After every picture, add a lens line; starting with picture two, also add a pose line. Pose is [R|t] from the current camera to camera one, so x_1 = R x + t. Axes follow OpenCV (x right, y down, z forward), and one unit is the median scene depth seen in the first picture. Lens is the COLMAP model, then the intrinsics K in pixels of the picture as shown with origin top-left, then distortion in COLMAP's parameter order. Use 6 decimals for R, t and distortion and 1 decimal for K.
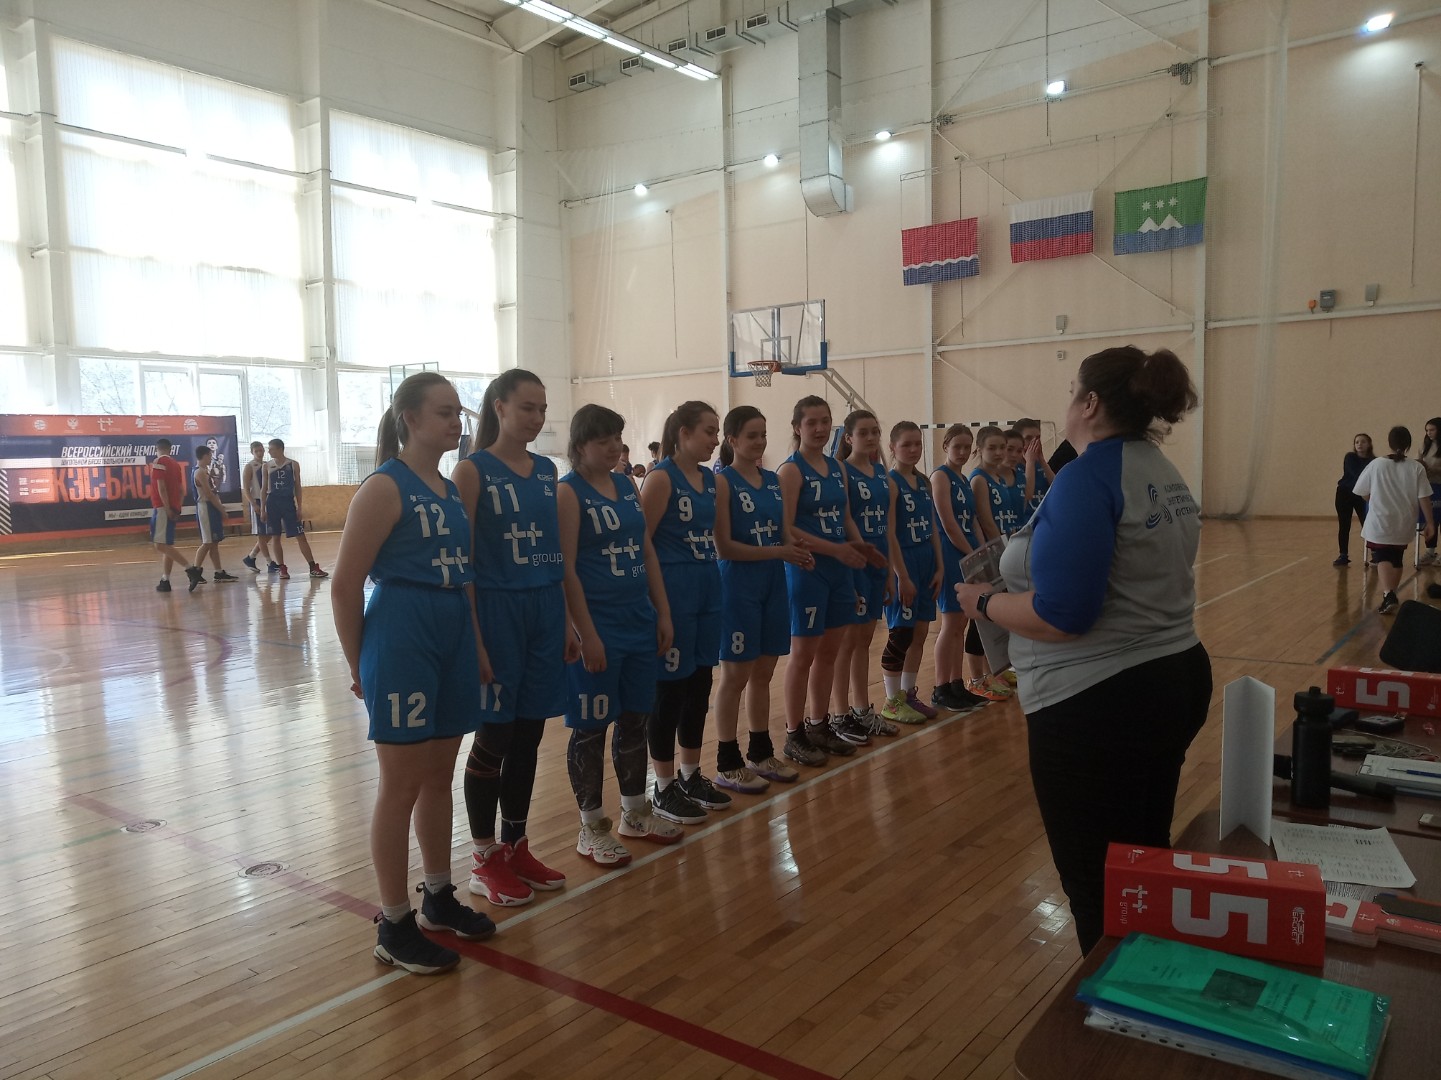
lens RADIAL K [[1115.5, 0, 729.1], [0, 1115.5, 545.9], [0, 0, 1]] dist [0.006262, -0.012869]
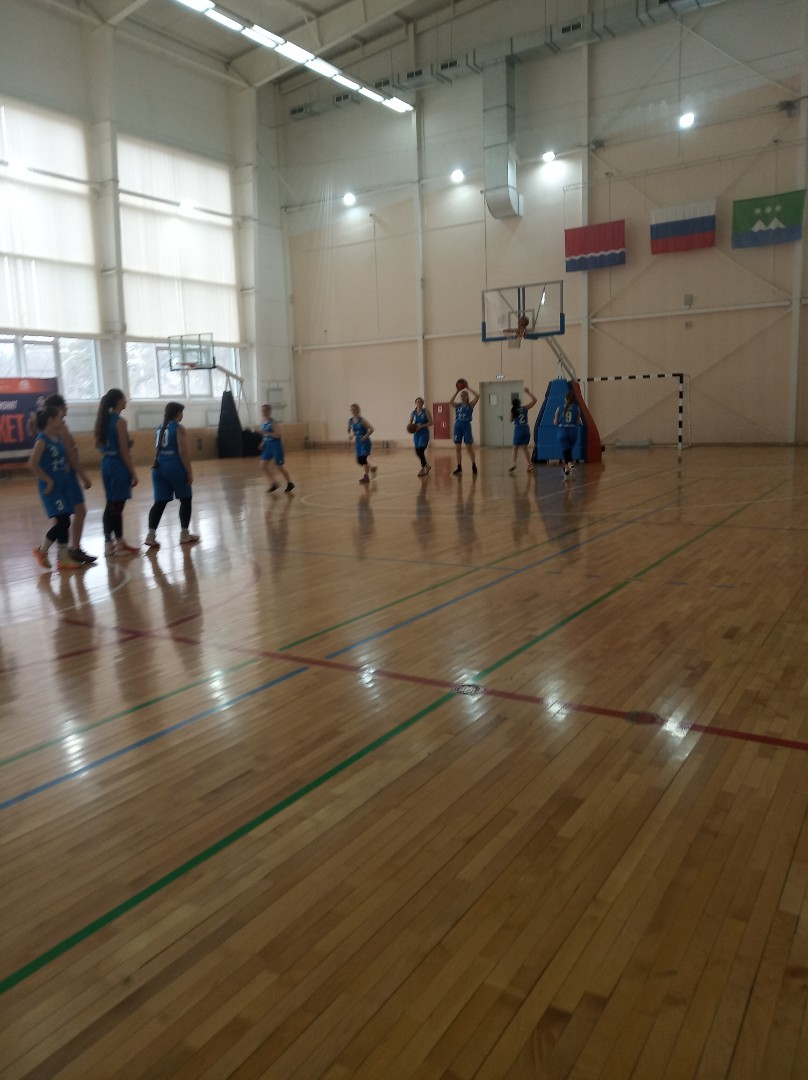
lens RADIAL K [[835.0, 0, 392.2], [0, 835.0, 531.9], [0, 0, 1]] dist [-0.030428, 0.040274]
pose [[0.996973, -0.025264, 0.073528, -0.147380], [0.020257, 0.997476, 0.068058, 0.002232], [-0.075062, -0.066363, 0.994968, 0.017398]]
